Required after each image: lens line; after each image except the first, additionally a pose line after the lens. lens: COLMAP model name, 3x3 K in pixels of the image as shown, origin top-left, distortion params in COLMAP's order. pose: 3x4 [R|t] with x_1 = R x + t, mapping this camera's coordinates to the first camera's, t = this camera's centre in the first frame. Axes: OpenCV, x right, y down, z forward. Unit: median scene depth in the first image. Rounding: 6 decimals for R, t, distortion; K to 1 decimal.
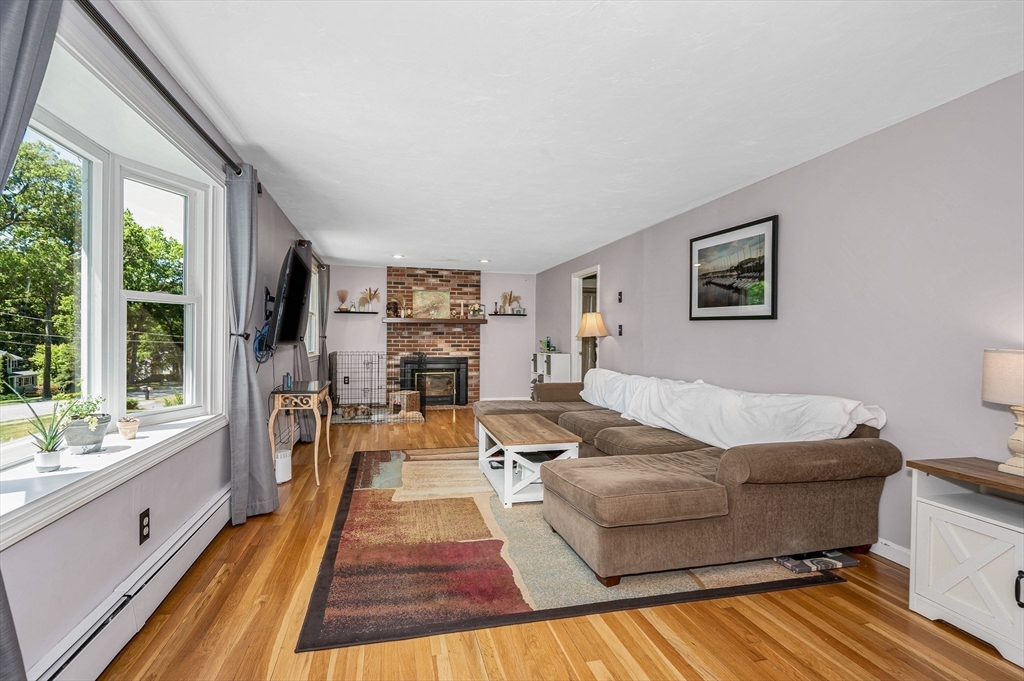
lens RADIAL K [[502.9, 0, 516.2], [0, 502.9, 336.0], [0, 0, 1]] dist [0.000180, -0.000230]
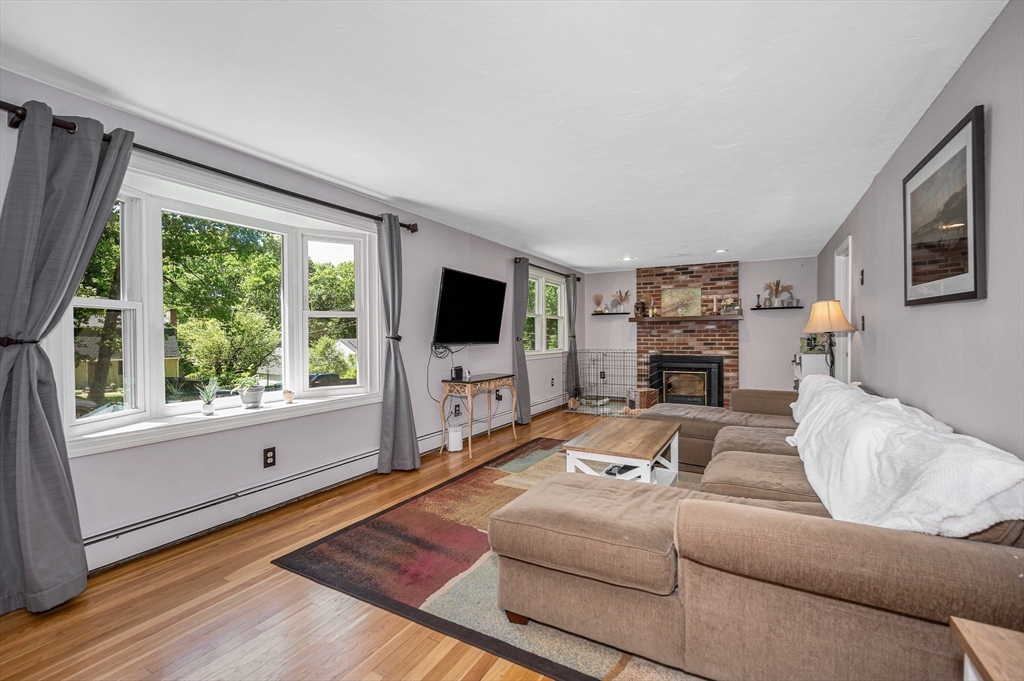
lens RADIAL K [[458.9, 0, 514.9], [0, 458.9, 336.7], [0, 0, 1]] dist [-0.003579, -0.001240]
pose [[0.714363, -0.010769, -0.699693, 0.447370], [0.014661, 0.999892, -0.000422, 0.001213], [0.699622, -0.009957, 0.714444, 0.261582]]
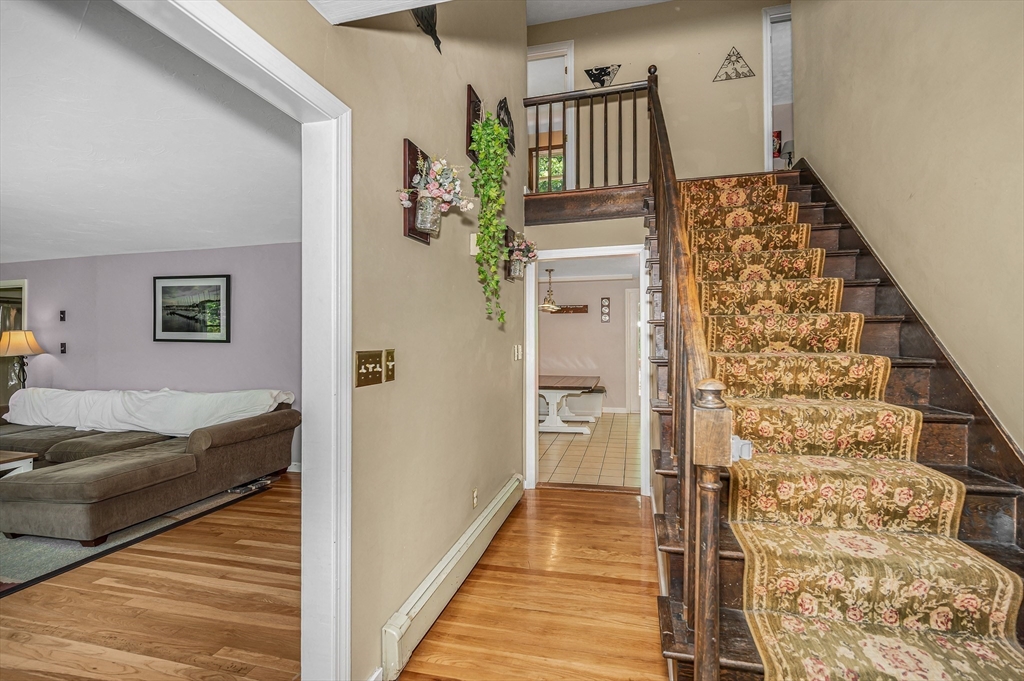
lens RADIAL K [[421.6, 0, 542.8], [0, 421.6, 335.5], [0, 0, 1]] dist [-0.000586, -0.000148]
pose [[0.444519, -0.005735, 0.895751, -0.183912], [0.007822, 0.999966, 0.002521, -0.045862], [-0.895735, 0.005886, 0.444549, -0.375156]]
